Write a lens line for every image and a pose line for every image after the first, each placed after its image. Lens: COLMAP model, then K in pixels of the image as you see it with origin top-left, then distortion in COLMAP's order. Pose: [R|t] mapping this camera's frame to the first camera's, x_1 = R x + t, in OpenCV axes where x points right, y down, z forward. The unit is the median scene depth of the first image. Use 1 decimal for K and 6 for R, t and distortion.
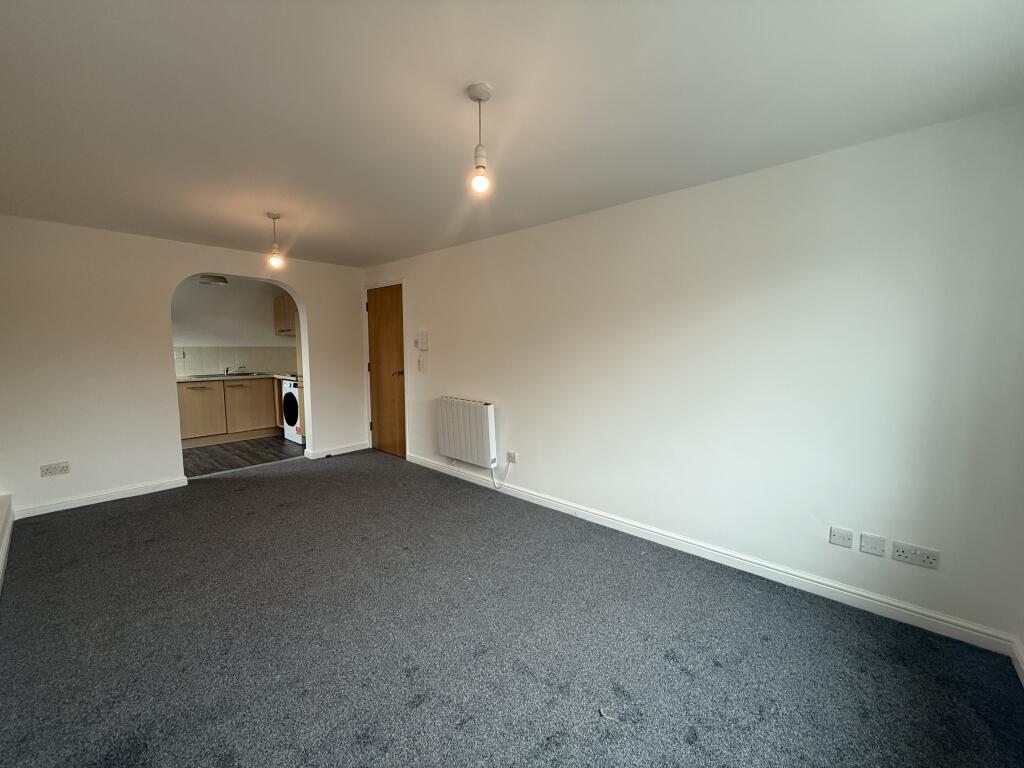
lens RADIAL K [[411.1, 0, 514.7], [0, 411.1, 381.9], [0, 0, 1]] dist [-0.000226, -0.000032]
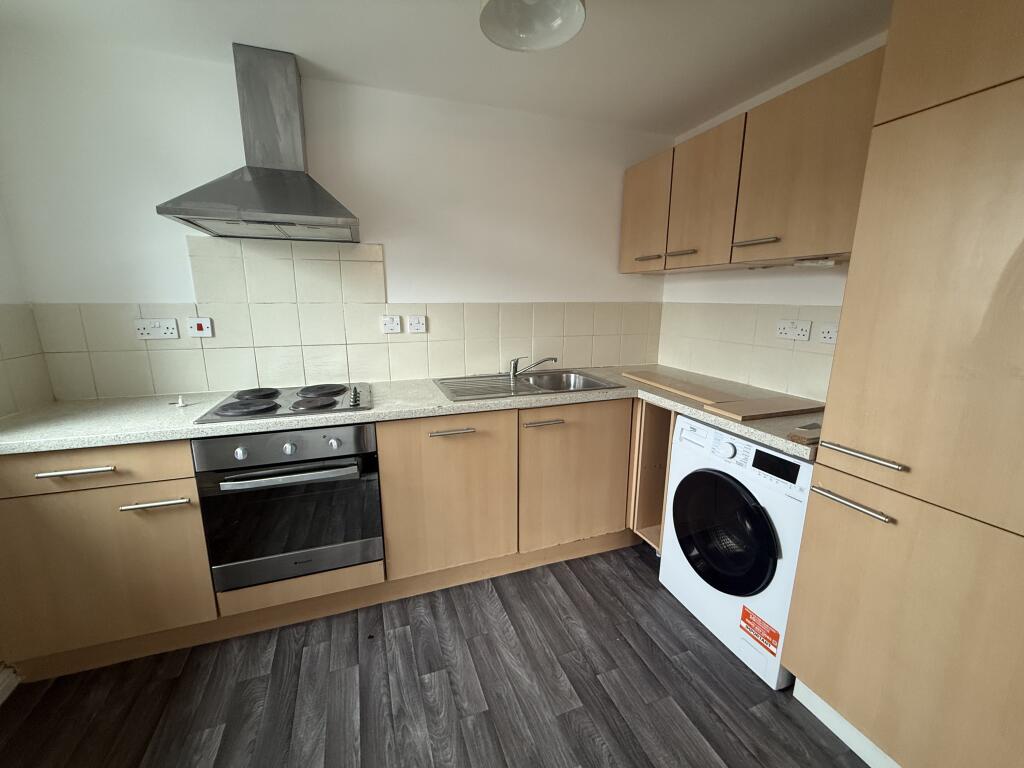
lens RADIAL K [[411.1, 0, 510.2], [0, 411.1, 383.7], [0, 0, 1]] dist [-0.000226, -0.000032]
pose [[0.883238, 0.105298, -0.456950, -0.553931], [-0.044979, 0.988993, 0.140961, -0.069082], [0.466763, -0.103949, 0.878252, 0.692464]]
